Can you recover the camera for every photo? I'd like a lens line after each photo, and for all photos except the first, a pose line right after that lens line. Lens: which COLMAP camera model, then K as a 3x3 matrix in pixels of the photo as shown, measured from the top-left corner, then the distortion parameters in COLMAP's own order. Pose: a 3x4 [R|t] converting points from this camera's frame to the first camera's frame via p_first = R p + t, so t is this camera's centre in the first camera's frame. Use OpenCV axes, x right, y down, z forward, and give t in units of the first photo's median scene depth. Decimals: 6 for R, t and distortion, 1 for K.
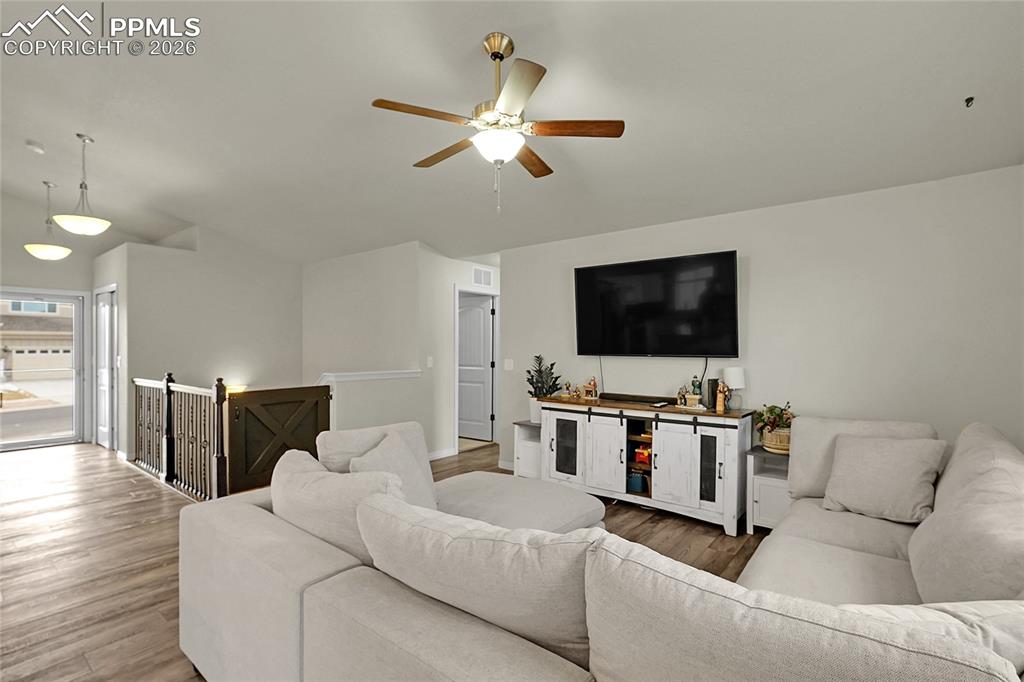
lens RADIAL K [[476.6, 0, 519.8], [0, 476.6, 347.8], [0, 0, 1]] dist [-0.013991, 0.004142]
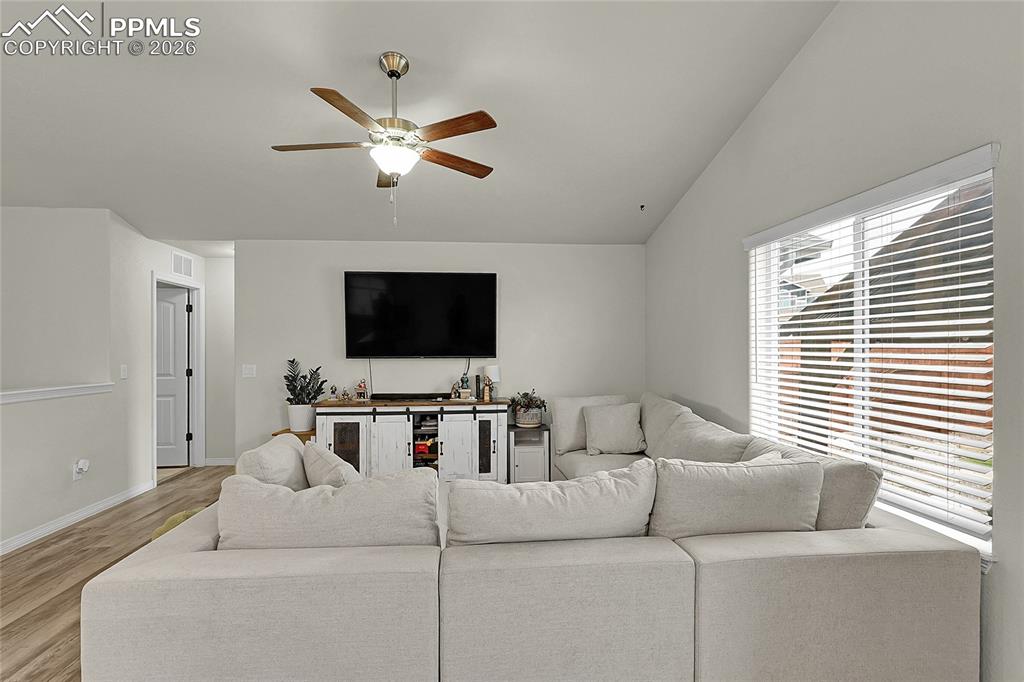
lens RADIAL K [[476.6, 0, 515.7], [0, 476.6, 348.9], [0, 0, 1]] dist [-0.013991, 0.004142]
pose [[0.725332, -0.005389, 0.688378, -0.363828], [0.007012, 0.999975, 0.000440, -0.002836], [-0.688364, 0.004508, 0.725352, 0.031401]]
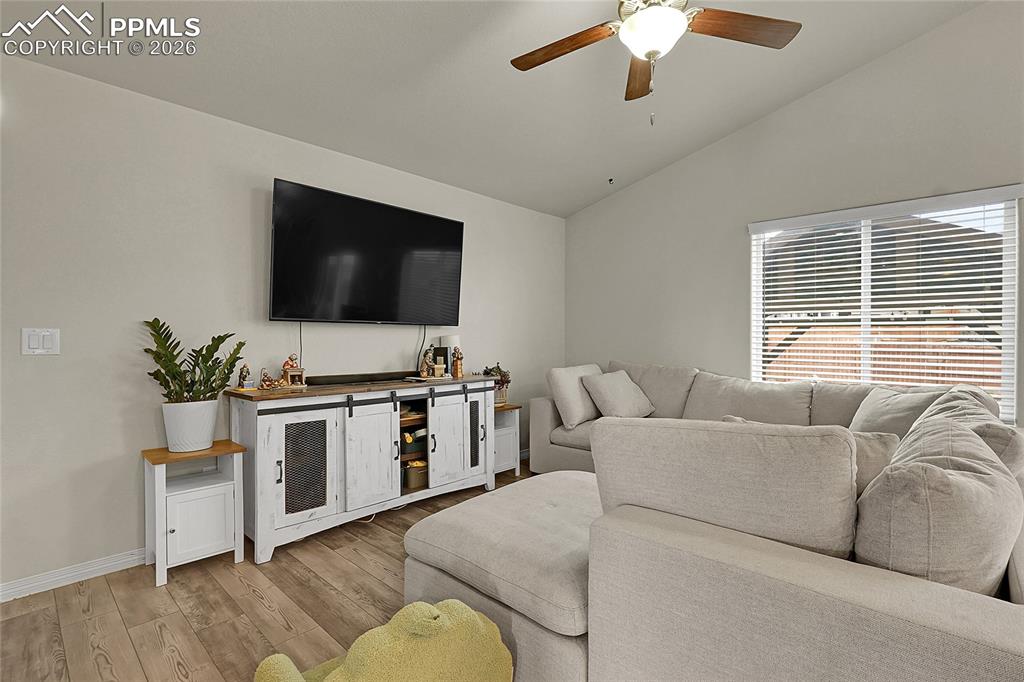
lens RADIAL K [[476.6, 0, 511.6], [0, 476.6, 339.8], [0, 0, 1]] dist [-0.013991, 0.004142]
pose [[0.089242, -0.004738, 0.995999, -0.540328], [0.001202, 0.999988, 0.004650, 0.044379], [-0.996009, 0.000782, 0.089247, 0.744866]]
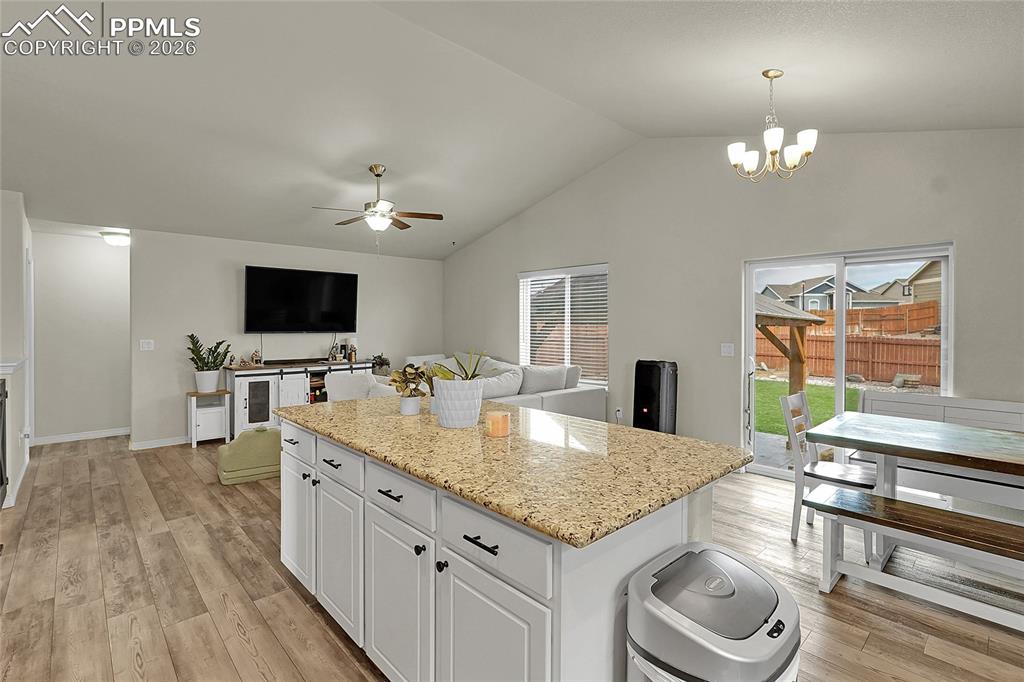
lens RADIAL K [[476.6, 0, 505.1], [0, 476.6, 328.2], [0, 0, 1]] dist [-0.013991, 0.004142]
pose [[0.169364, -0.008821, 0.985514, -1.197855], [0.003503, 0.999959, 0.008348, -0.008127], [-0.985547, 0.002038, 0.169388, 0.106385]]
